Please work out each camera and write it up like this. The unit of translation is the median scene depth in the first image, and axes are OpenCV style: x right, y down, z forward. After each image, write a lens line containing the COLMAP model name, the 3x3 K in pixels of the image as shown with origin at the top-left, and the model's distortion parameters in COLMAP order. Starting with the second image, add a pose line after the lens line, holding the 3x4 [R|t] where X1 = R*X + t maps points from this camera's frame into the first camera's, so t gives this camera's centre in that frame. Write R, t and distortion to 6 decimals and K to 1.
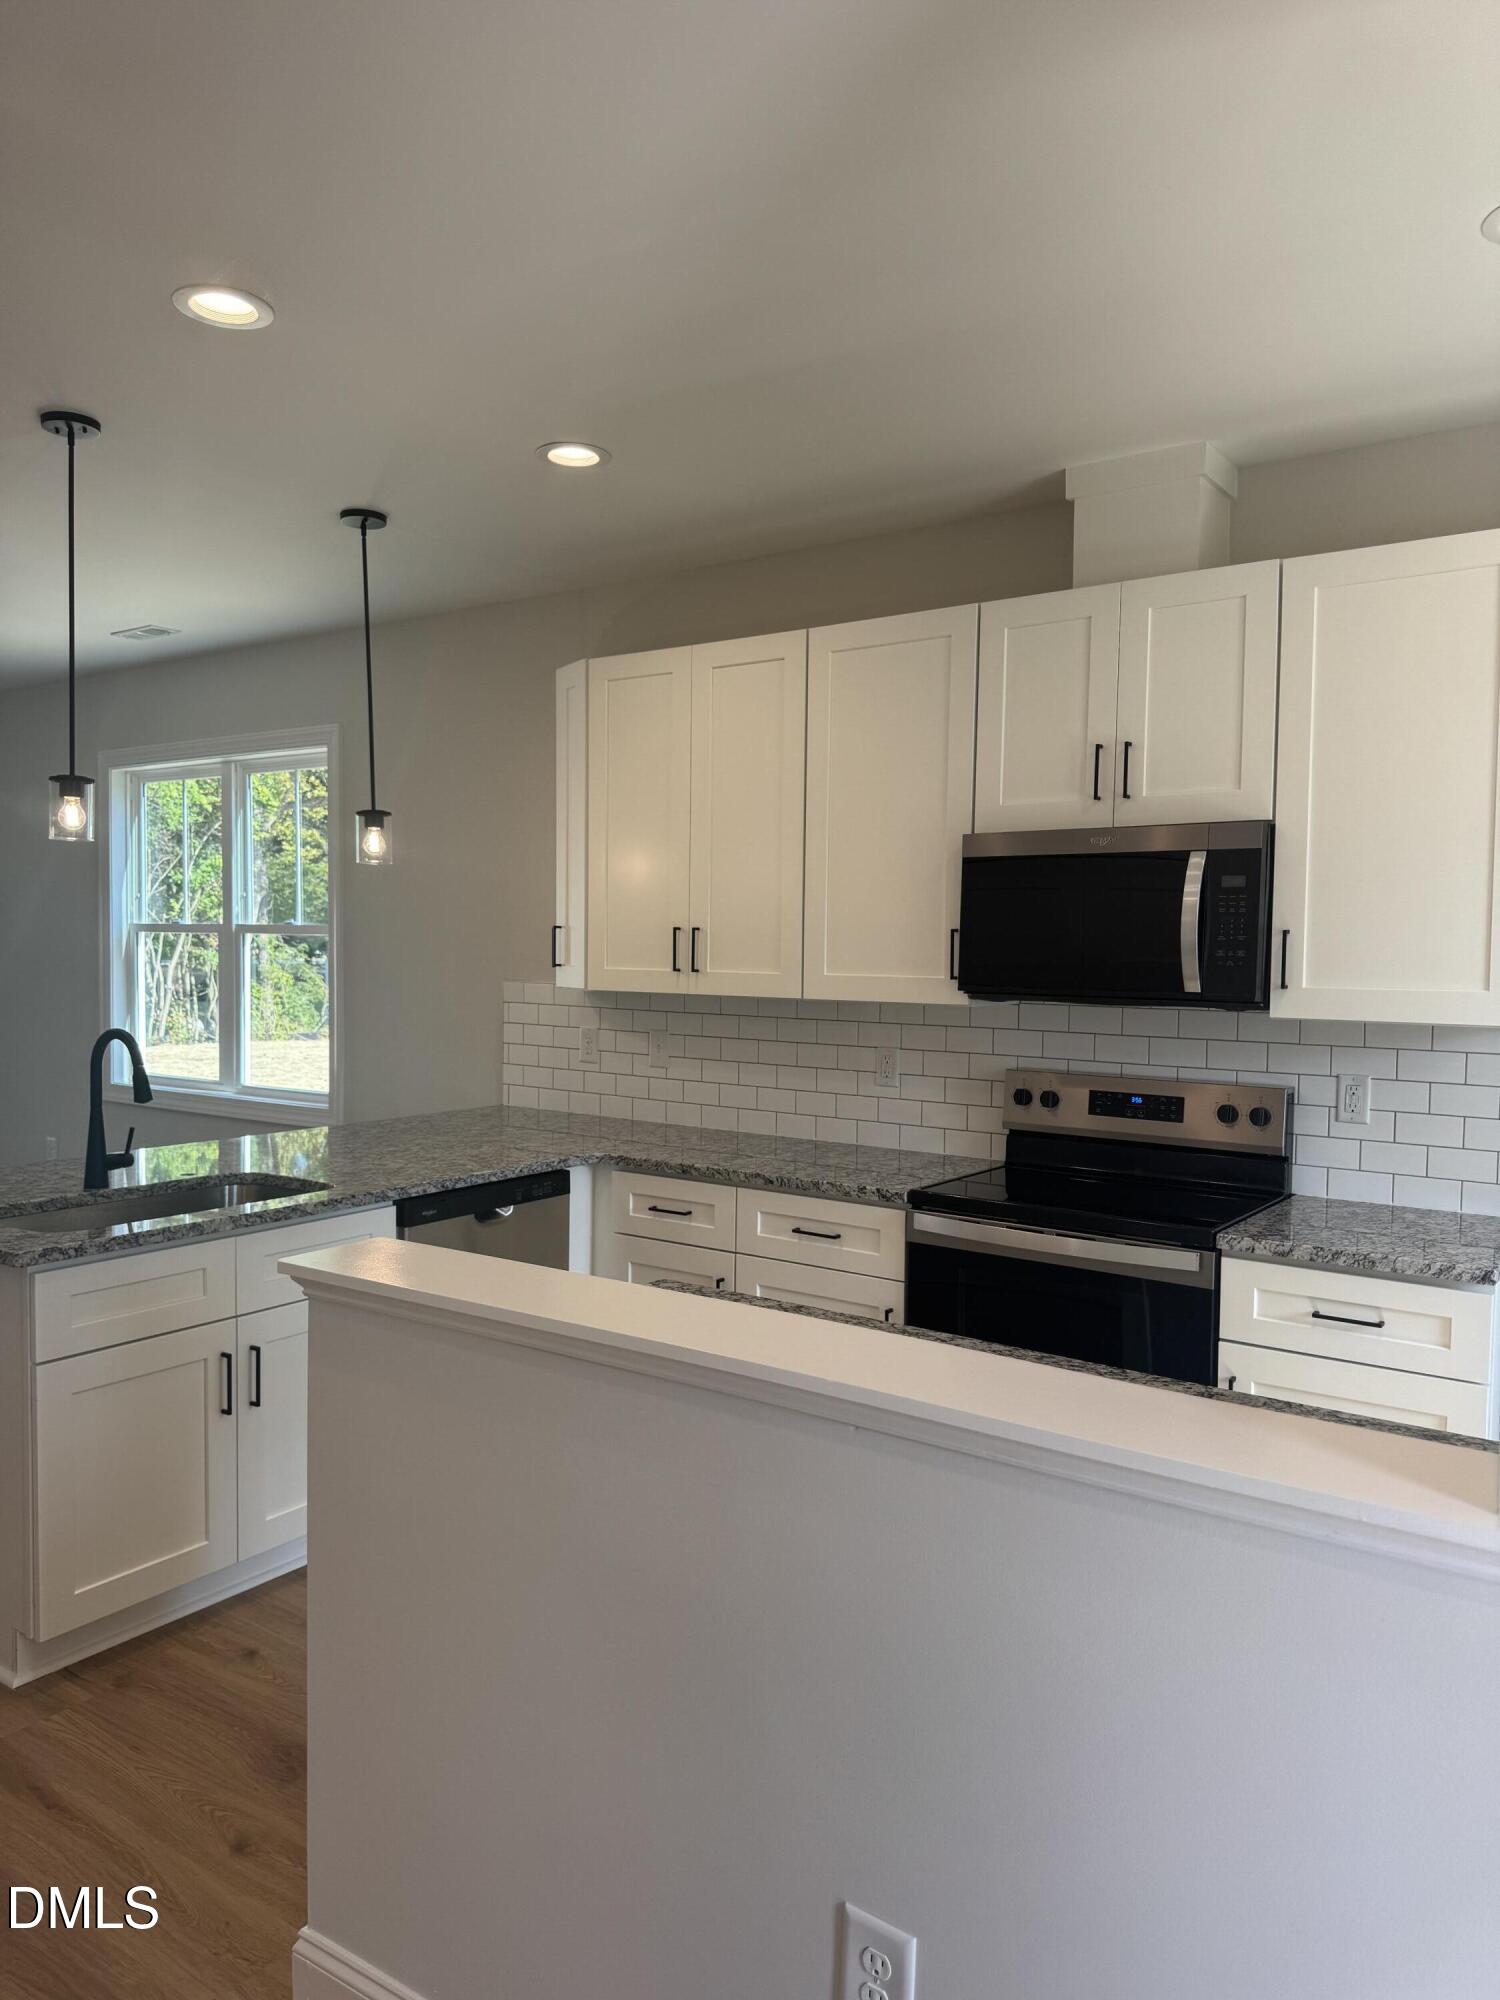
lens RADIAL K [[1414.7, 0, 750.5], [0, 1414.7, 1004.1], [0, 0, 1]] dist [0.057920, 0.001162]
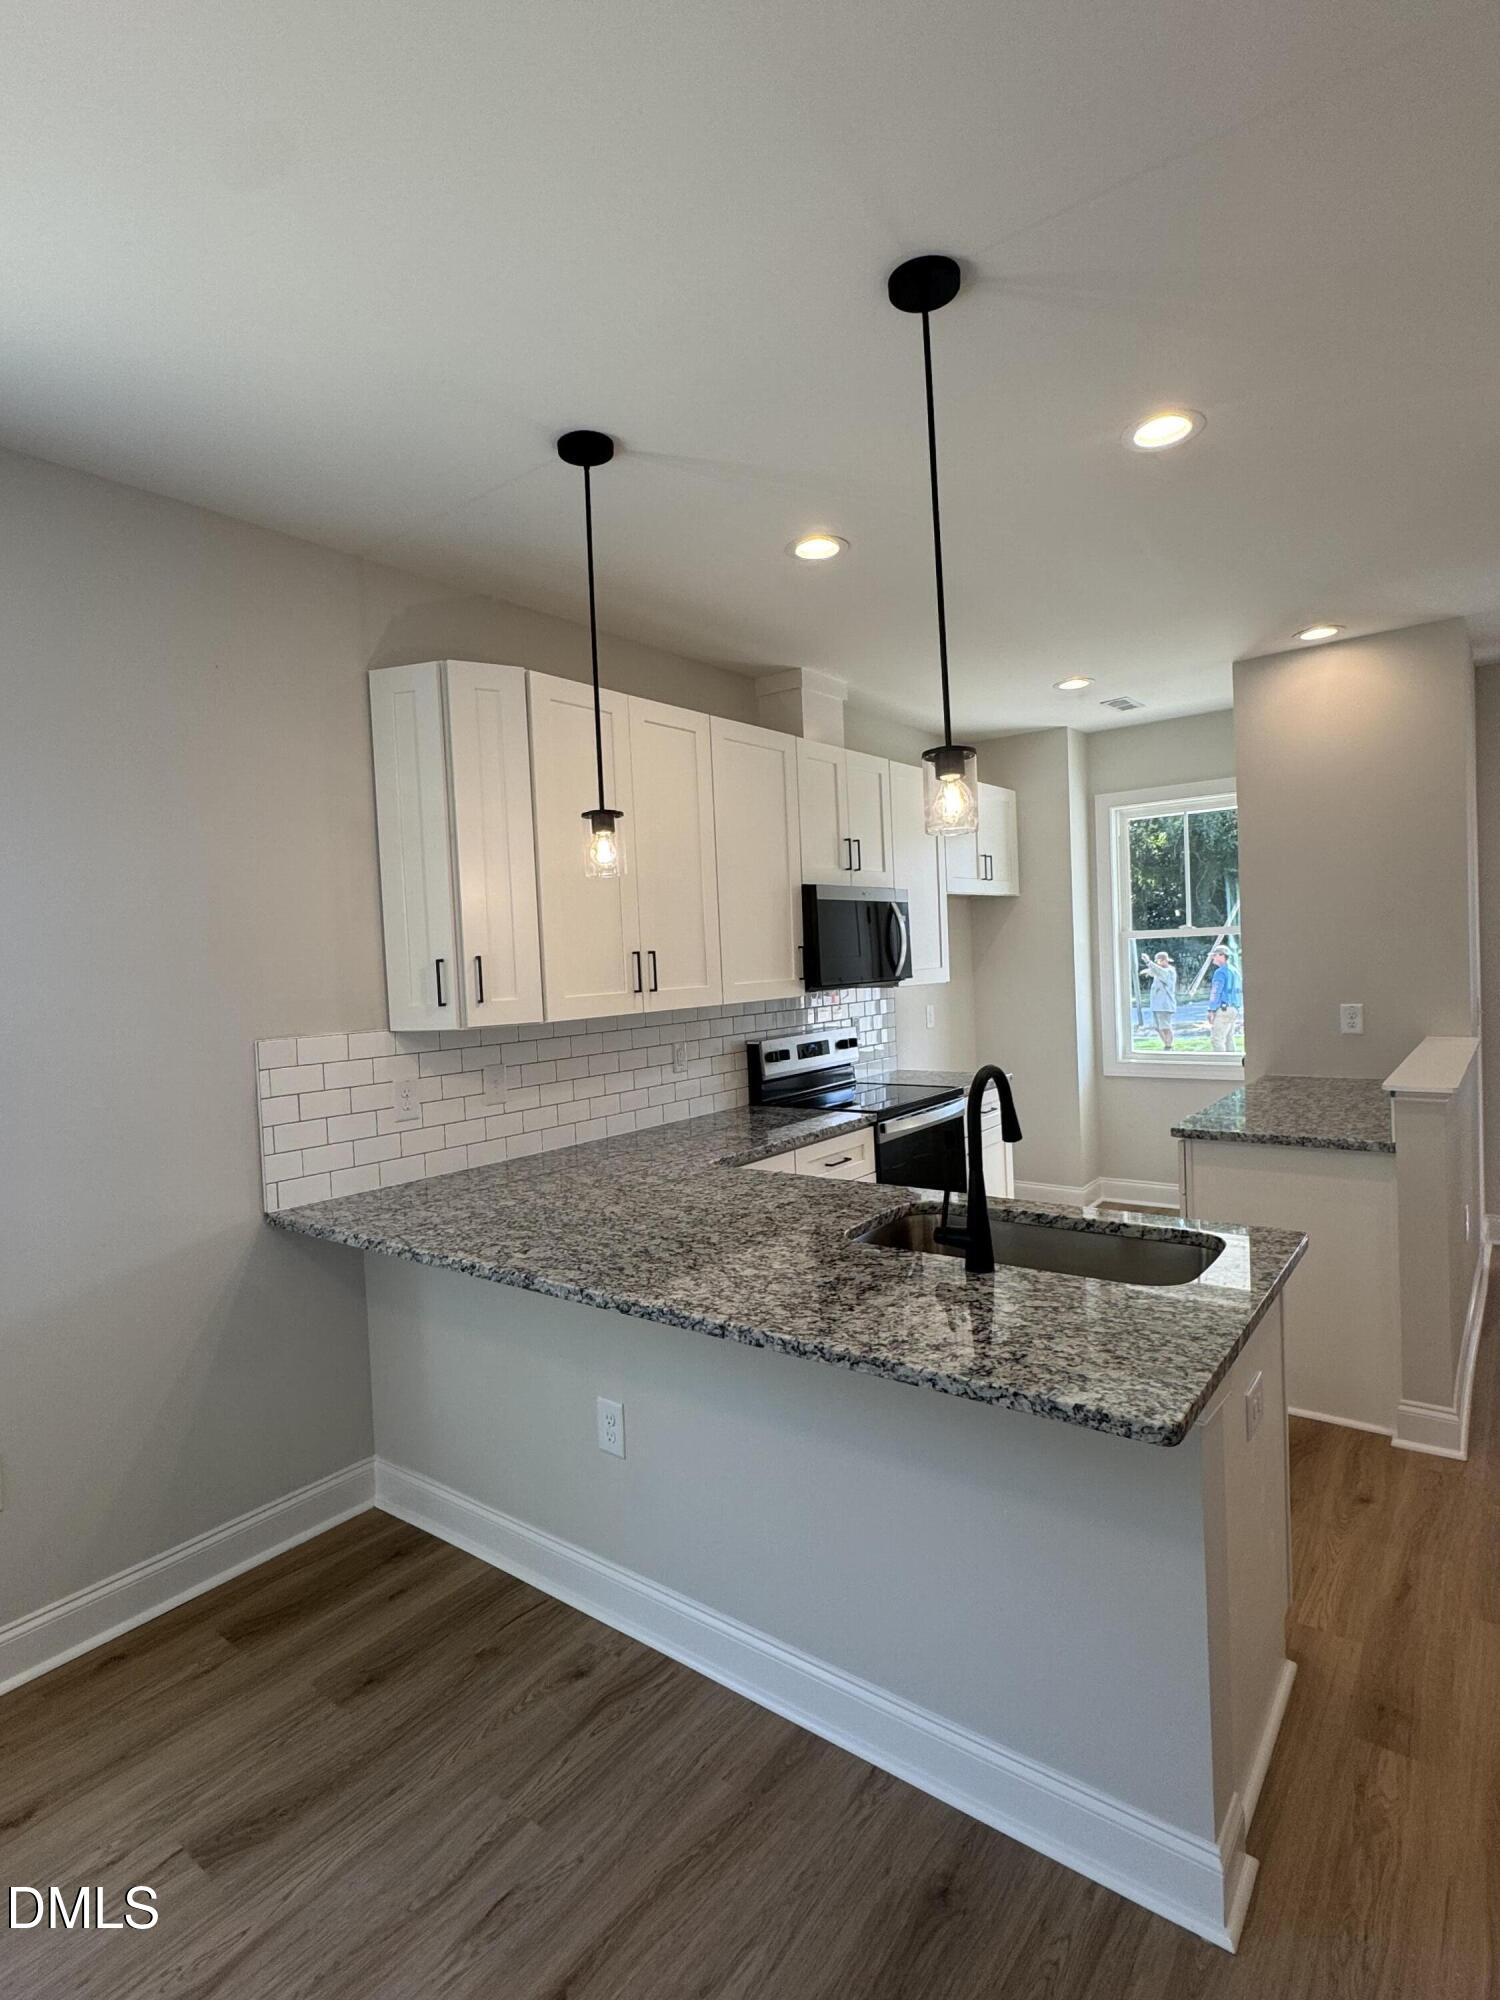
lens RADIAL K [[1018.6, 0, 746.5], [0, 1018.6, 995.5], [0, 0, 1]] dist [-0.002084, -0.001360]
pose [[0.043417, -0.050841, 0.997763, -0.752246], [0.092898, 0.994583, 0.046637, -0.045196], [-0.994729, 0.090665, 0.047905, 0.807993]]
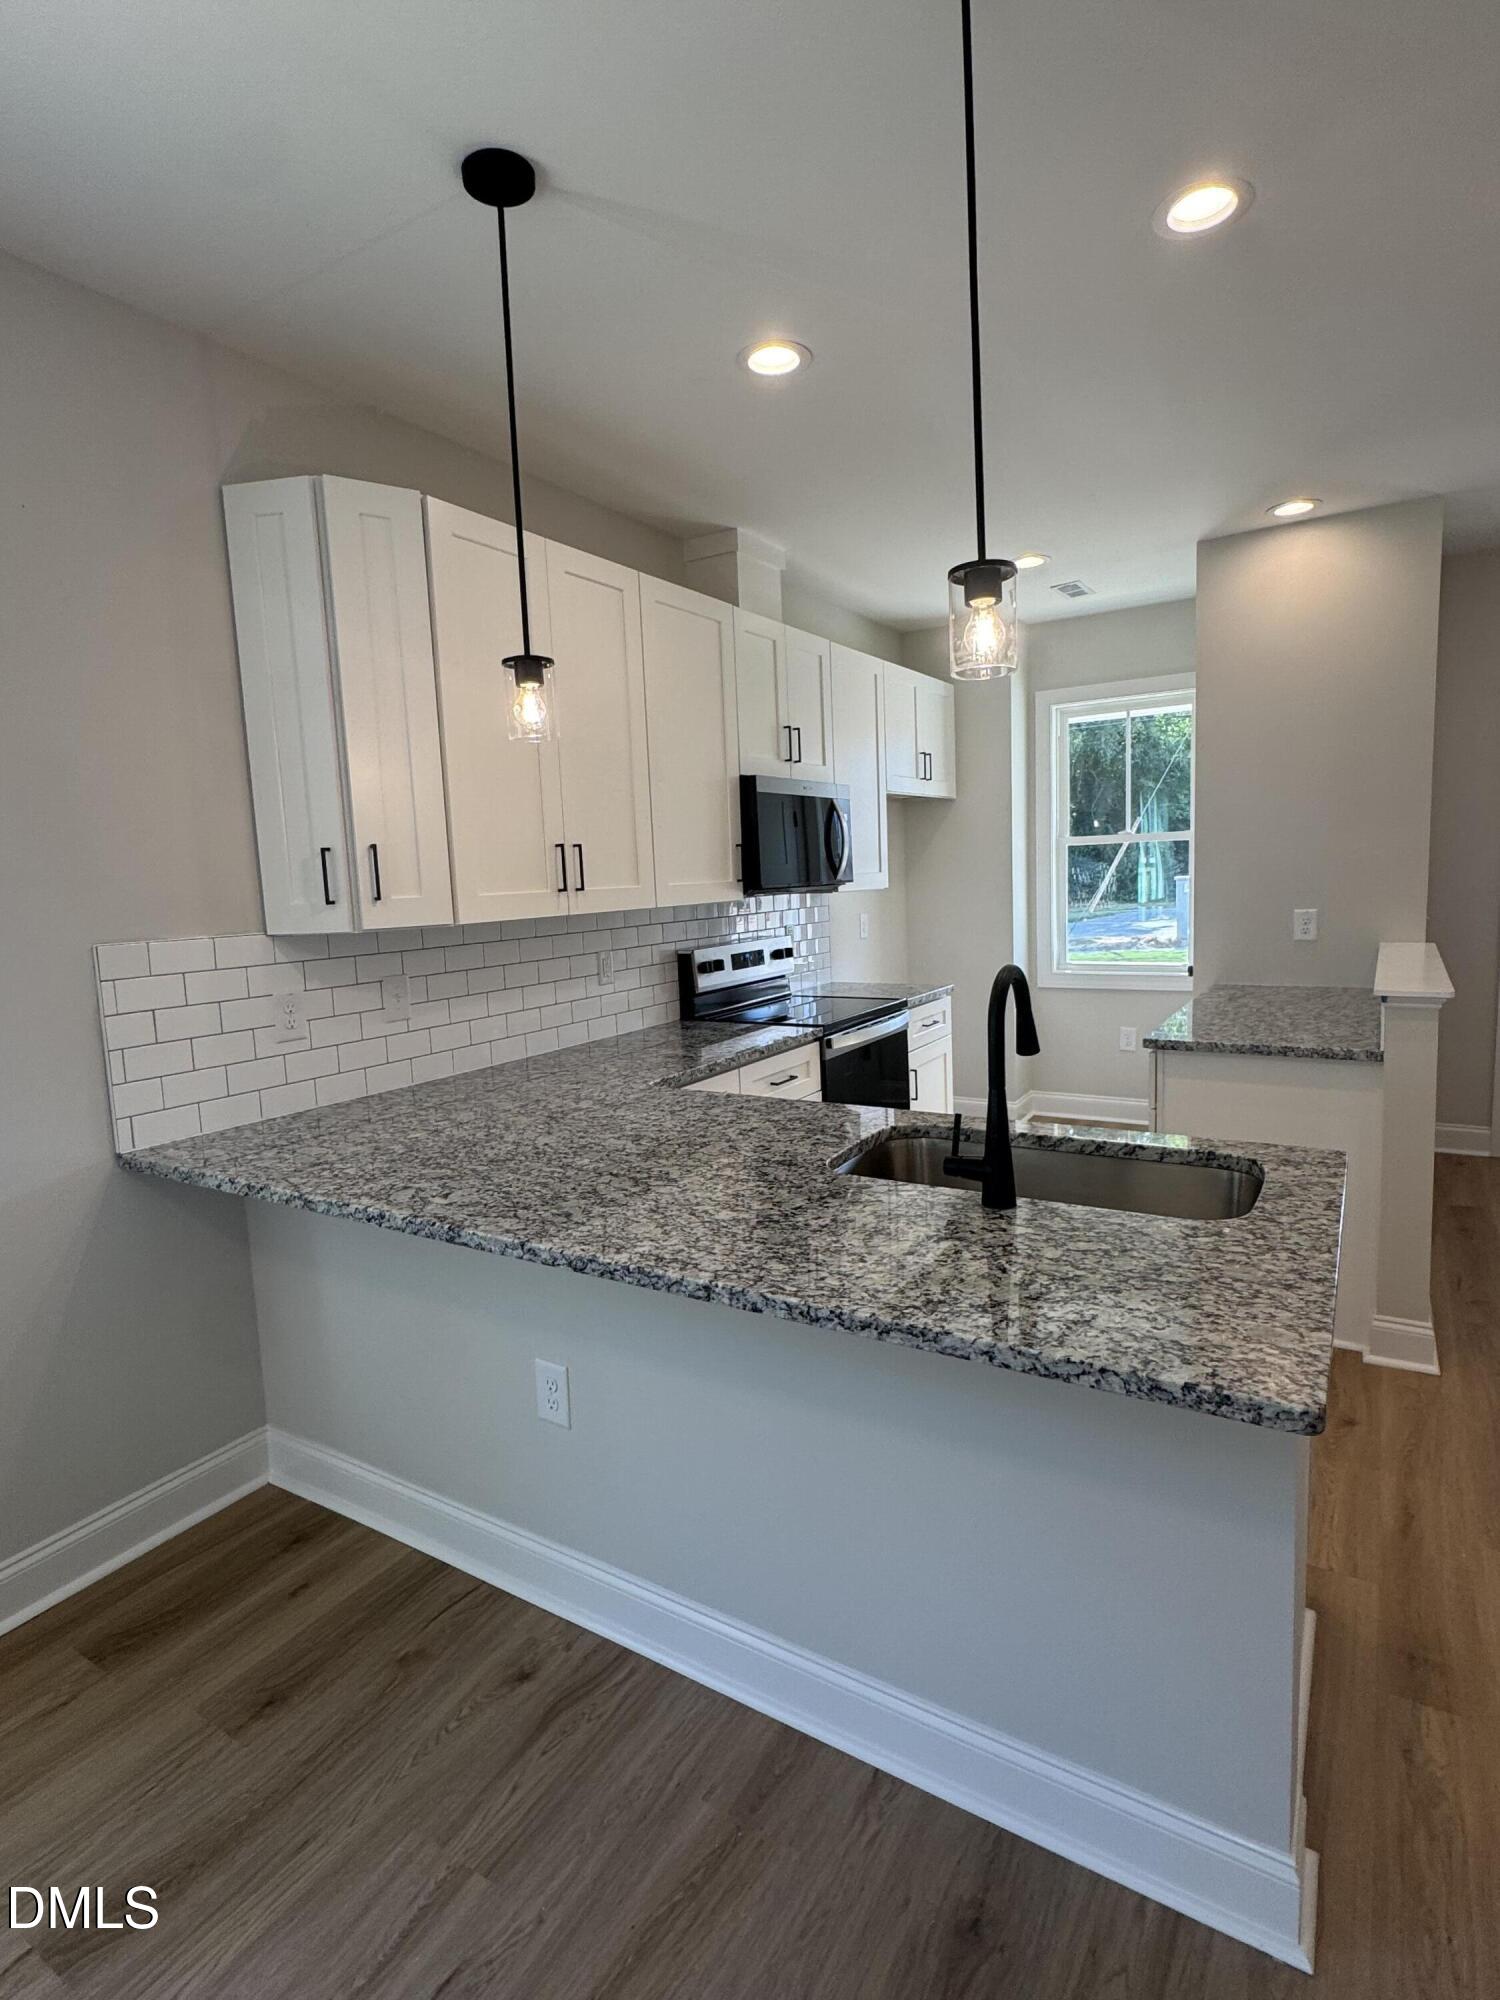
lens RADIAL K [[1018.6, 0, 748.5], [0, 1018.6, 997.5], [0, 0, 1]] dist [-0.002084, -0.001360]
pose [[-0.057739, -0.131786, 0.989595, -0.672925], [0.087792, 0.986739, 0.136527, -0.032221], [-0.994464, 0.094761, -0.045403, 0.839165]]
